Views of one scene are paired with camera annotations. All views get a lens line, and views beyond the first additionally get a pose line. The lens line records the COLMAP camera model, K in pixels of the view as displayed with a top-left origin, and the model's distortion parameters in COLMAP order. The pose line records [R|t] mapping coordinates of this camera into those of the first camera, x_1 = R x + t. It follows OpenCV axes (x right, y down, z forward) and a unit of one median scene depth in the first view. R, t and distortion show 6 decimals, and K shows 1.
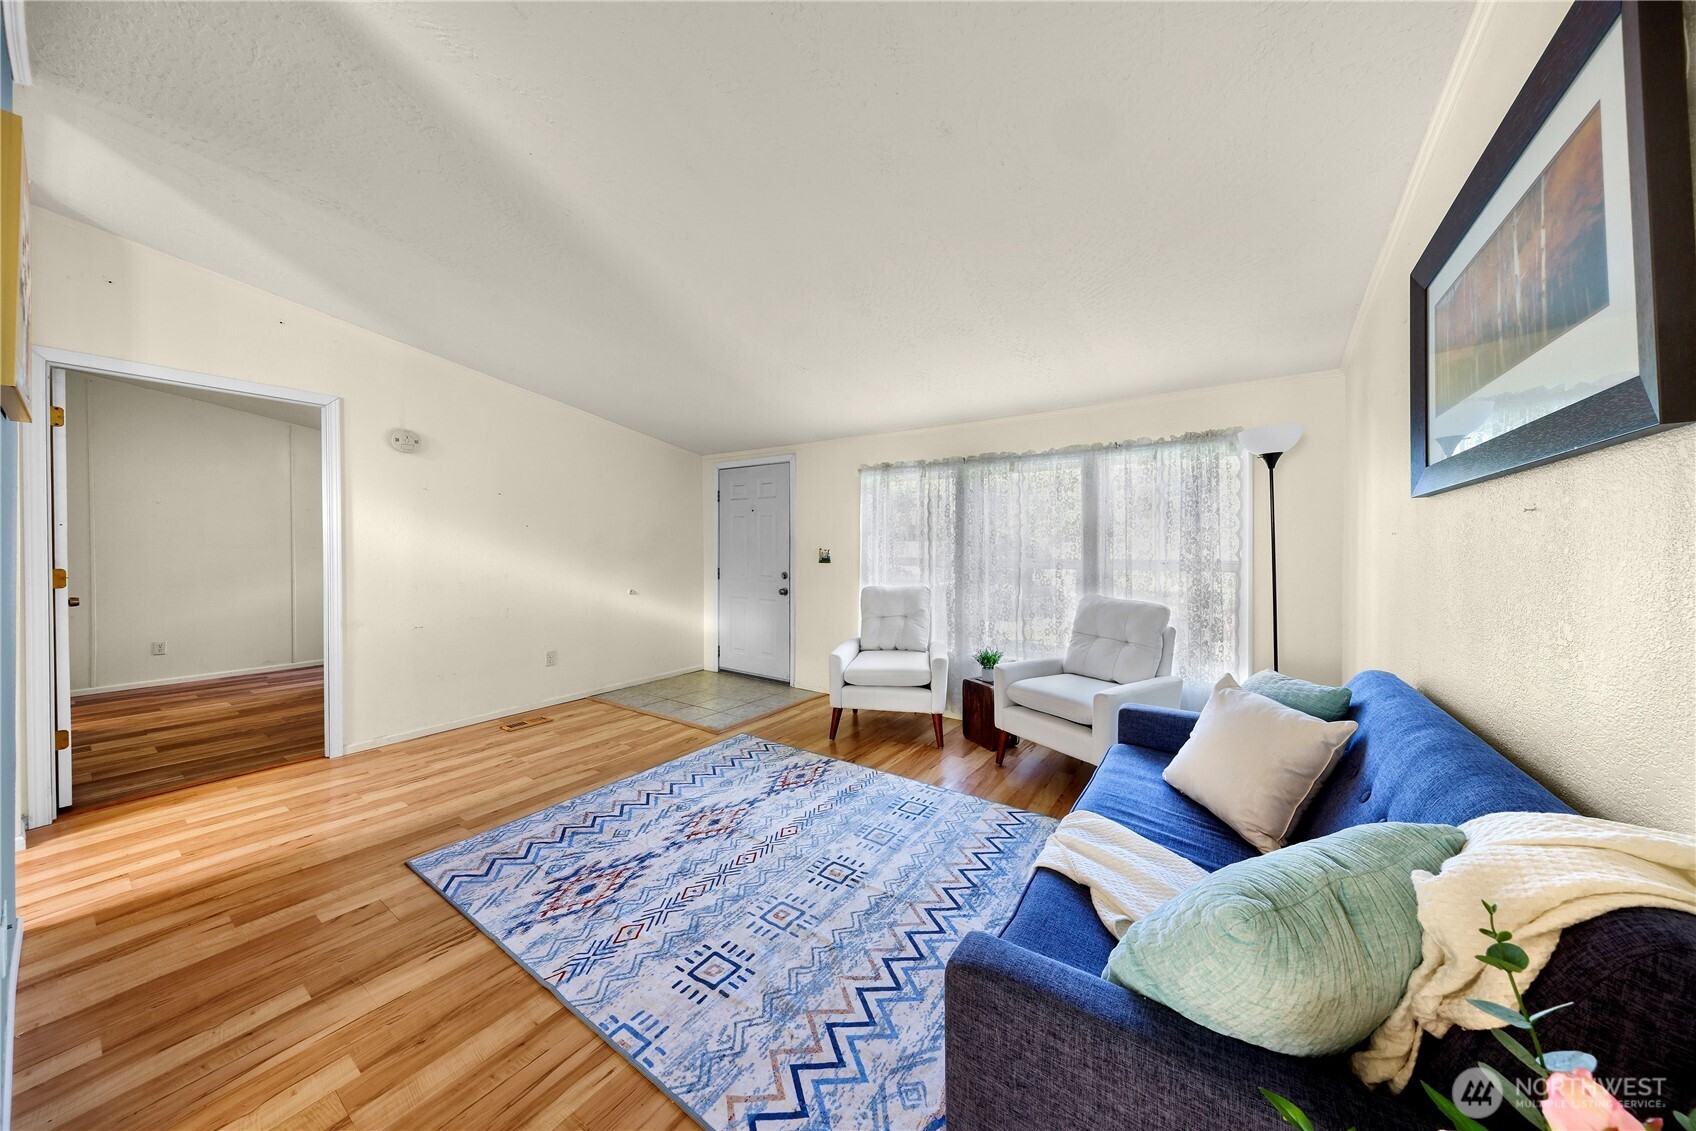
lens RADIAL K [[555.1, 0, 841.6], [0, 555.1, 550.6], [0, 0, 1]] dist [0.003799, -0.000216]
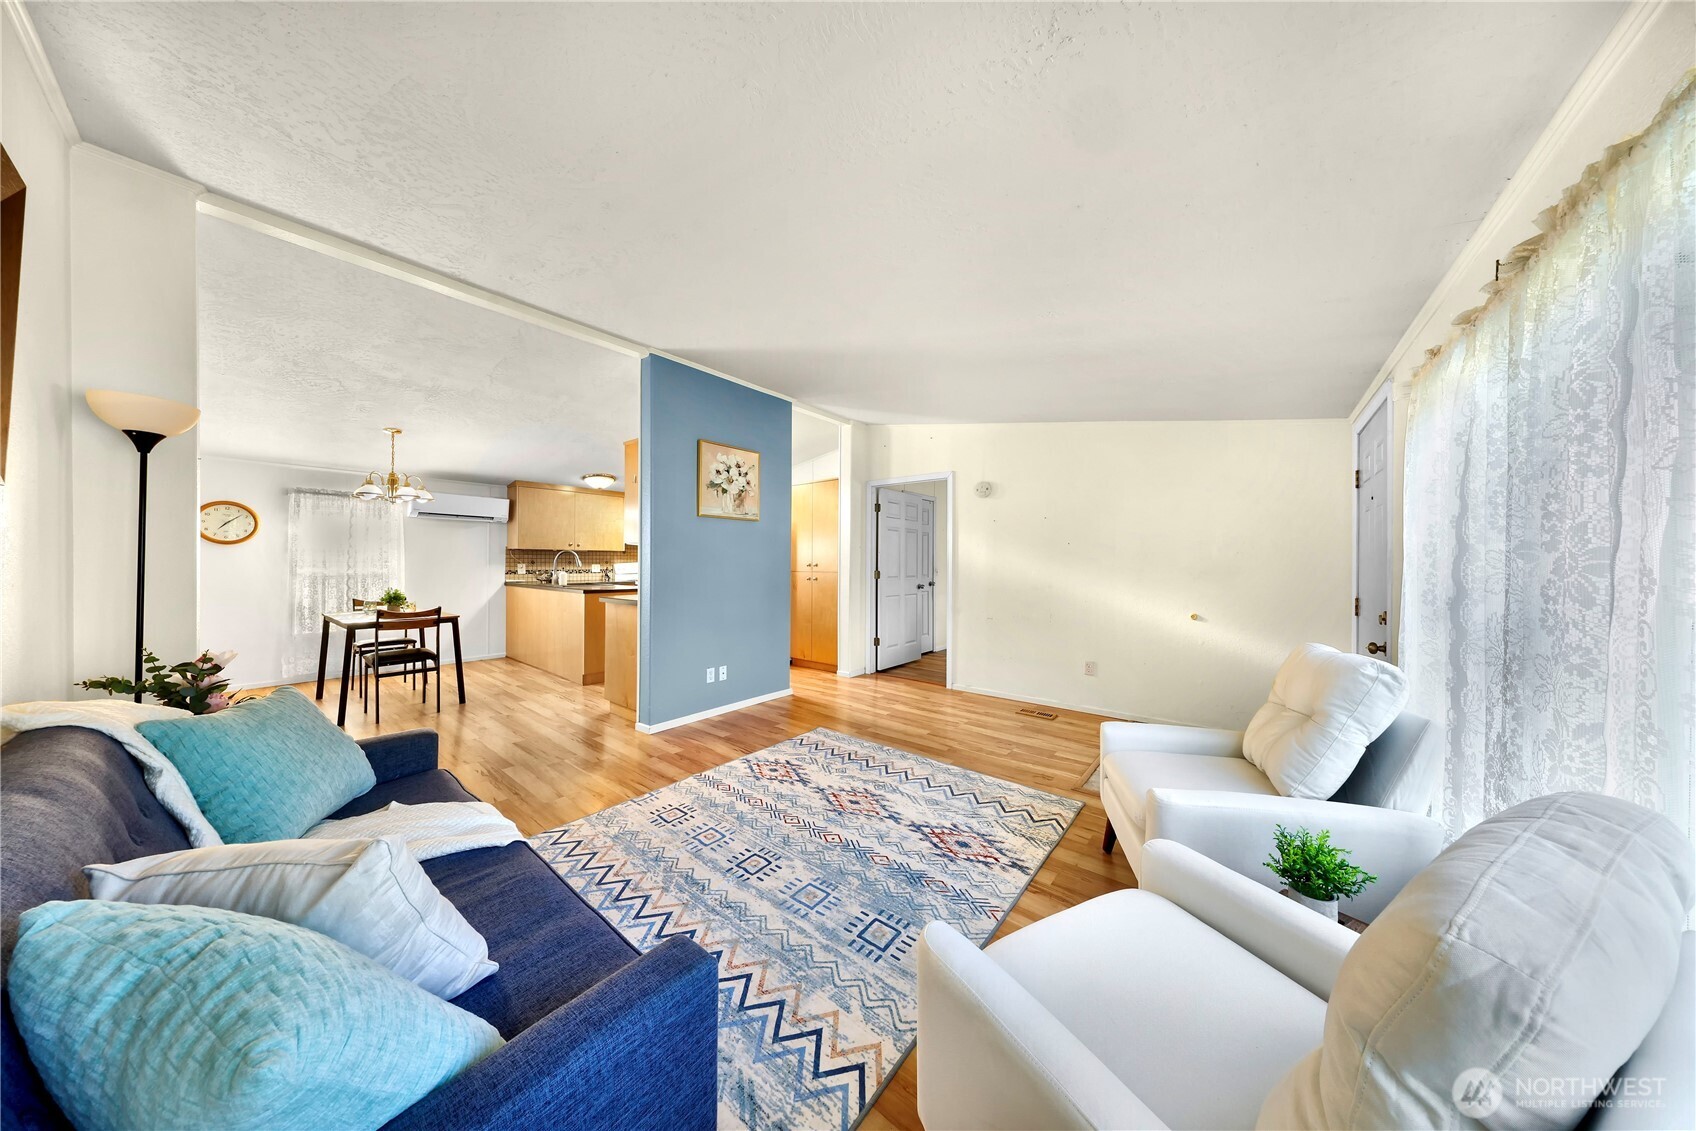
lens RADIAL K [[503.5, 0, 844.8], [0, 503.5, 563.3], [0, 0, 1]] dist [-0.001344, -0.000036]
pose [[-0.073029, 0.002914, -0.997326, 0.744189], [-0.010138, 0.999942, 0.003663, -0.005413], [0.997278, 0.010378, -0.072995, 0.974680]]
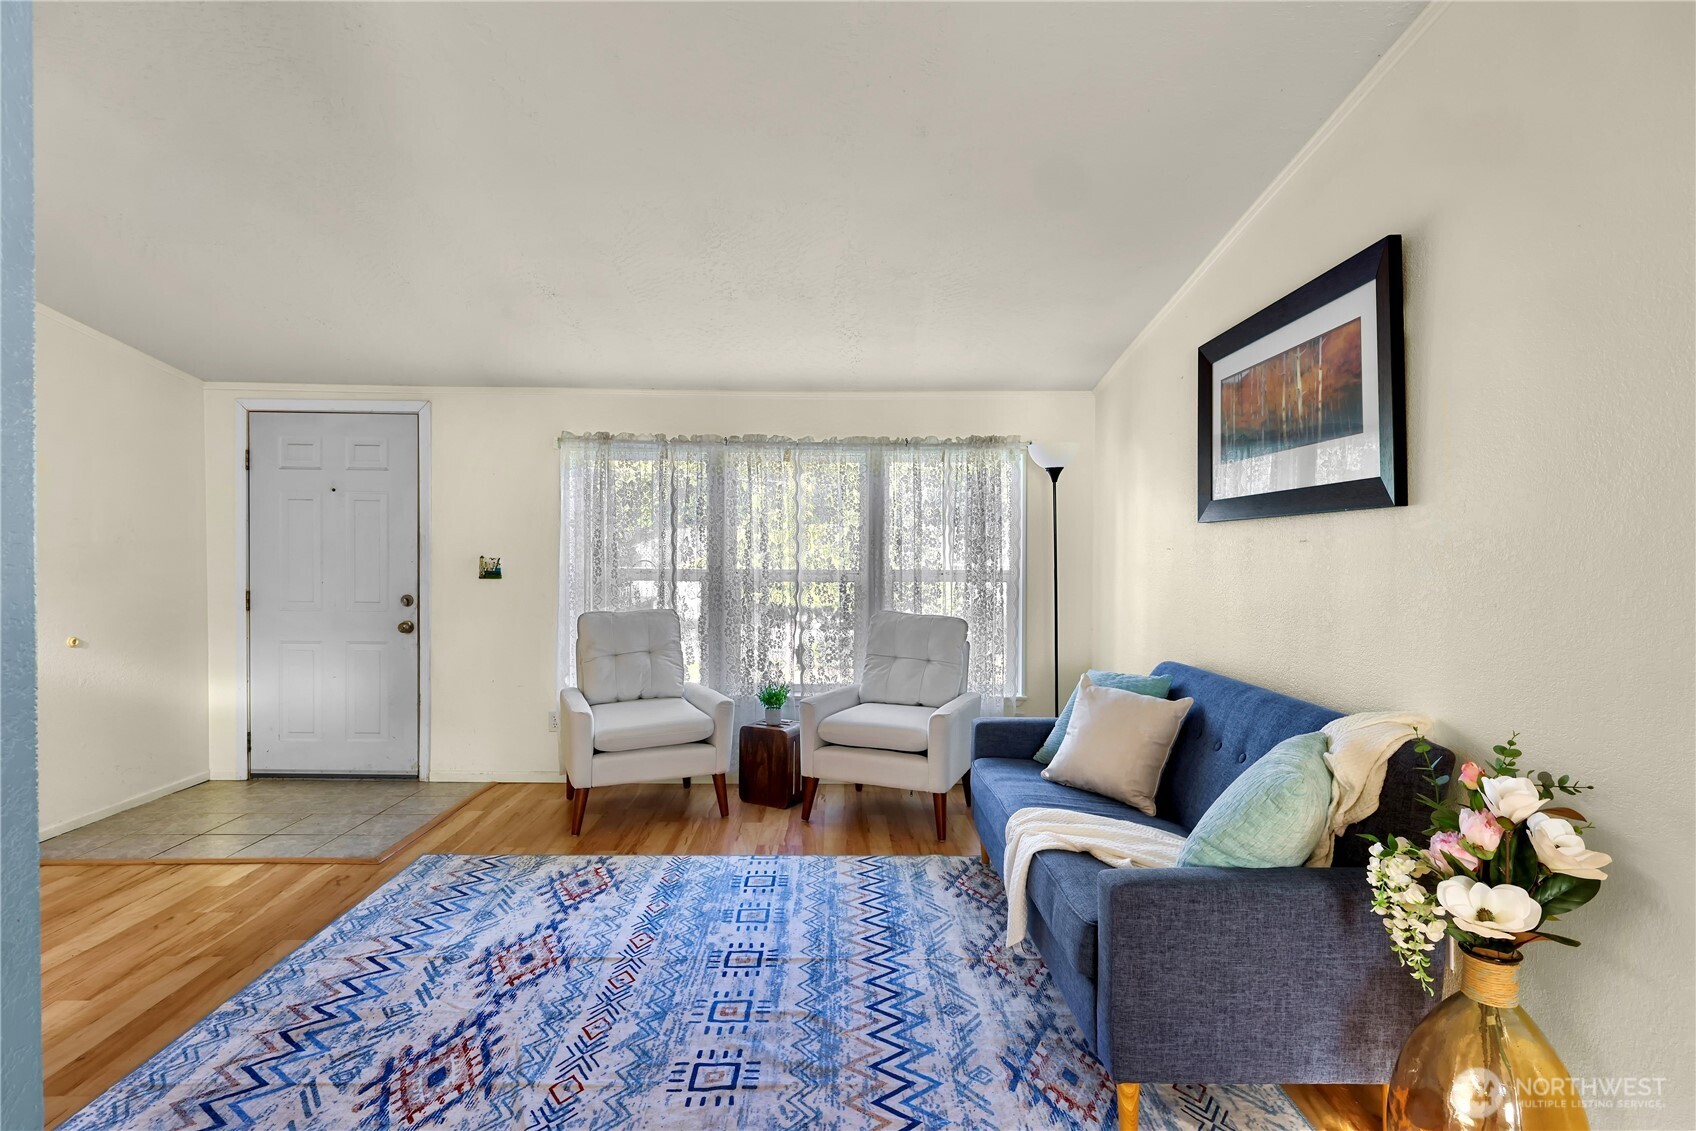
lens RADIAL K [[871.4, 0, 842.9], [0, 871.4, 562.4], [0, 0, 1]] dist [0.003245, 0.000869]
pose [[0.813811, -0.005622, 0.581102, -0.496785], [-0.001673, 0.999926, 0.012017, -0.016330], [-0.581127, -0.010752, 0.813742, -0.096428]]
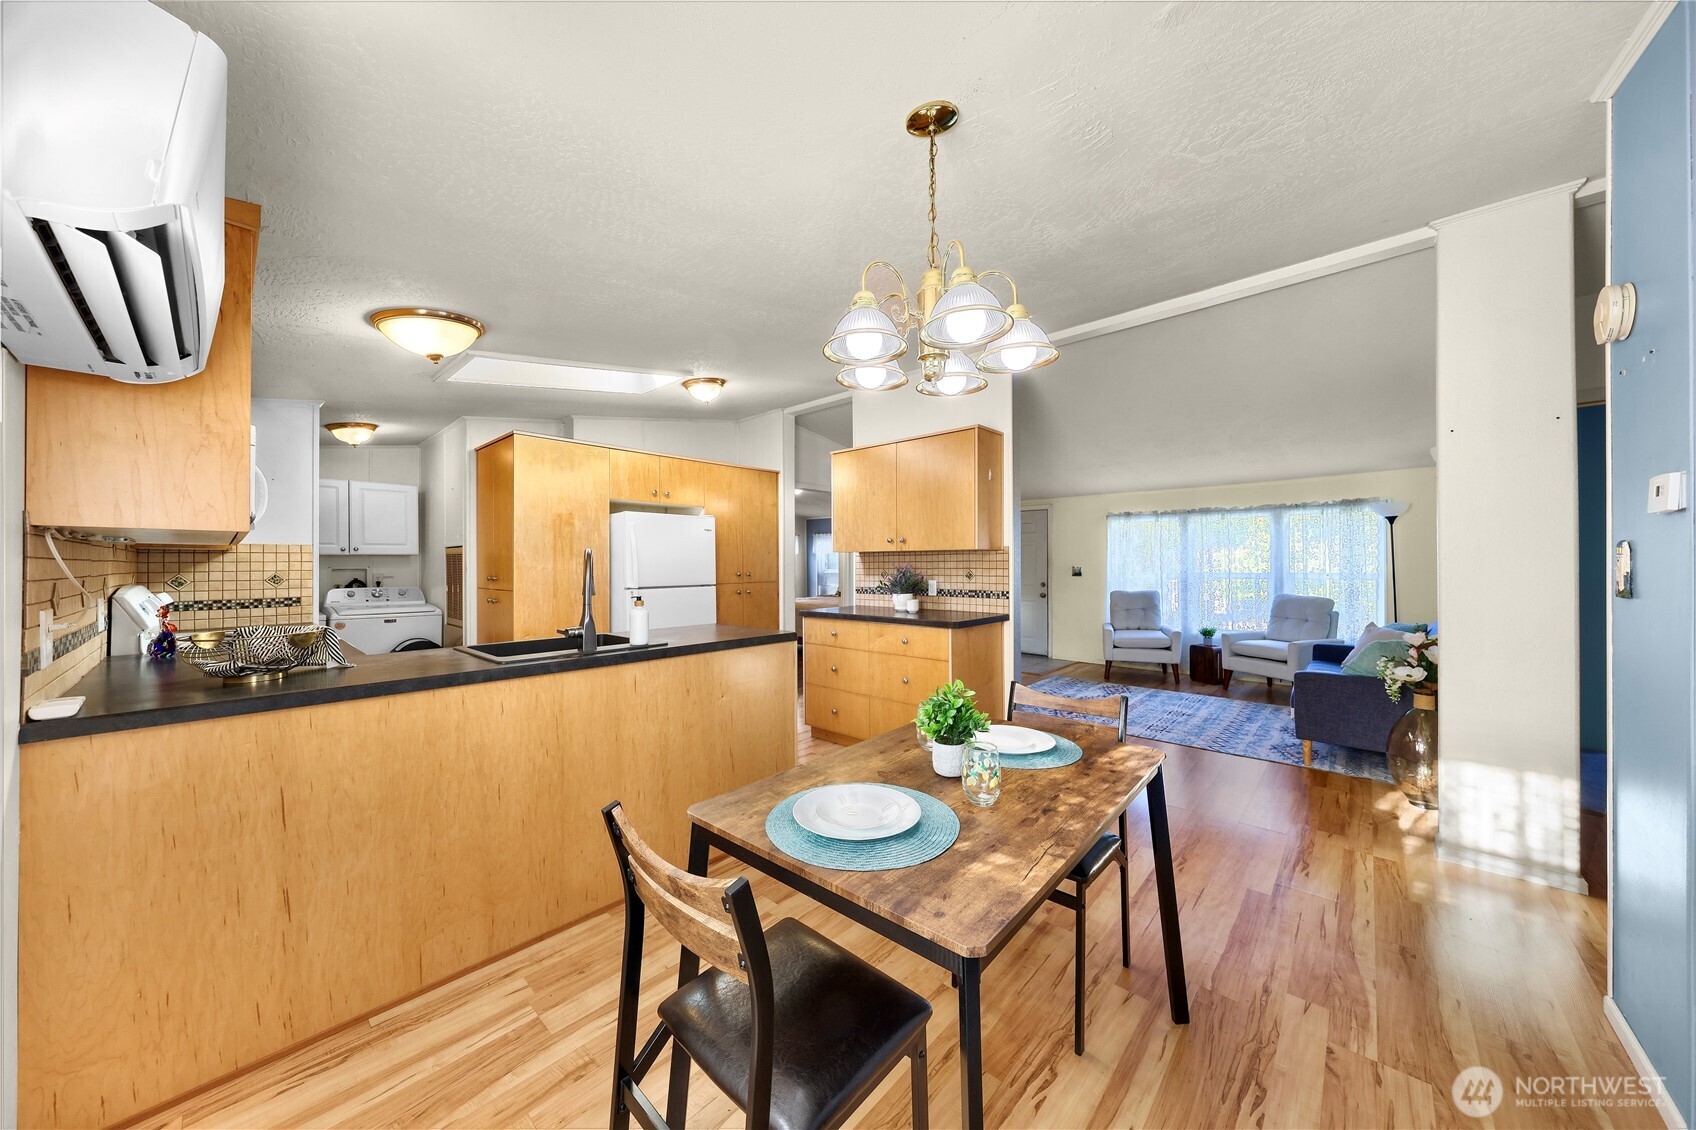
lens RADIAL K [[574.4, 0, 840.2], [0, 574.4, 561.0], [0, 0, 1]] dist [0.002558, -0.000460]
pose [[0.990643, -0.005992, -0.136348, -0.807730], [0.004787, 0.999947, -0.009167, -0.012678], [0.136396, 0.008428, 0.990619, -1.158761]]
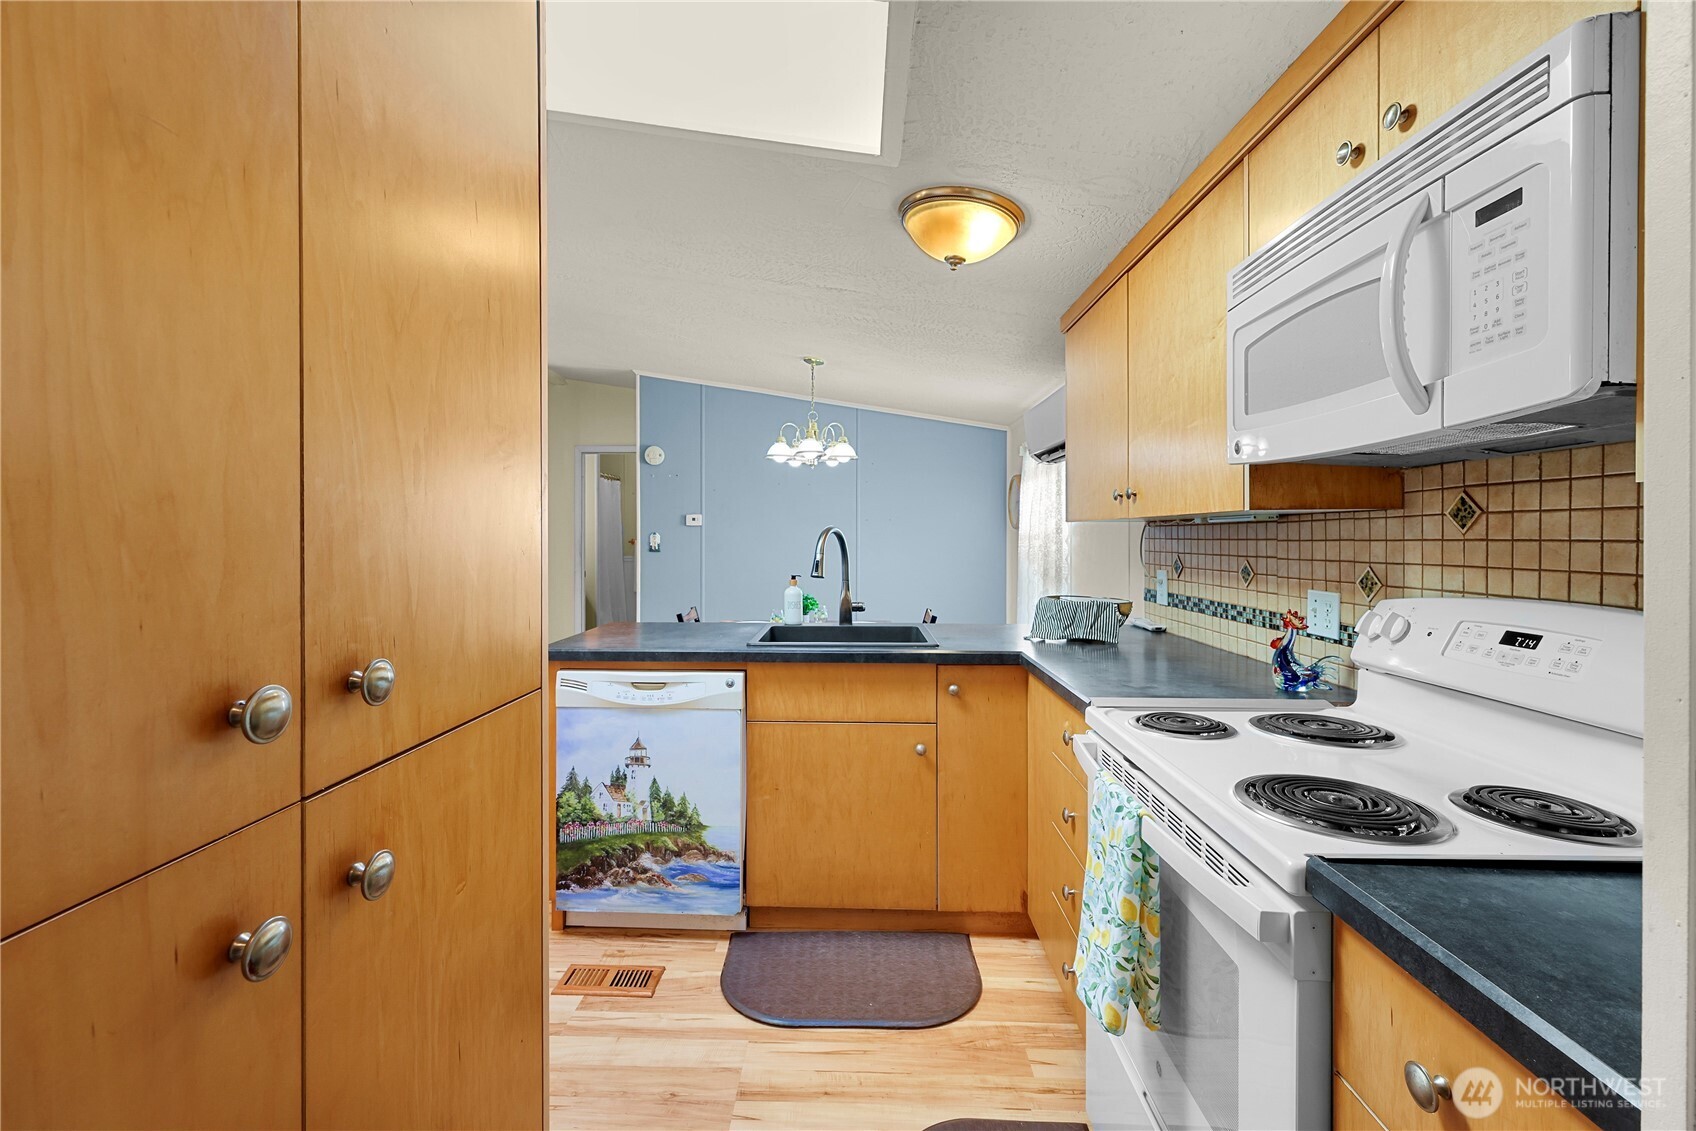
lens RADIAL K [[705.0, 0, 847.2], [0, 705.0, 543.8], [0, 0, 1]] dist [0.001484, 0.000051]
pose [[-0.557107, -0.012207, 0.830351, -2.152875], [-0.001601, 0.999906, 0.013625, -0.029818], [-0.830439, 0.006261, -0.557074, 0.192586]]
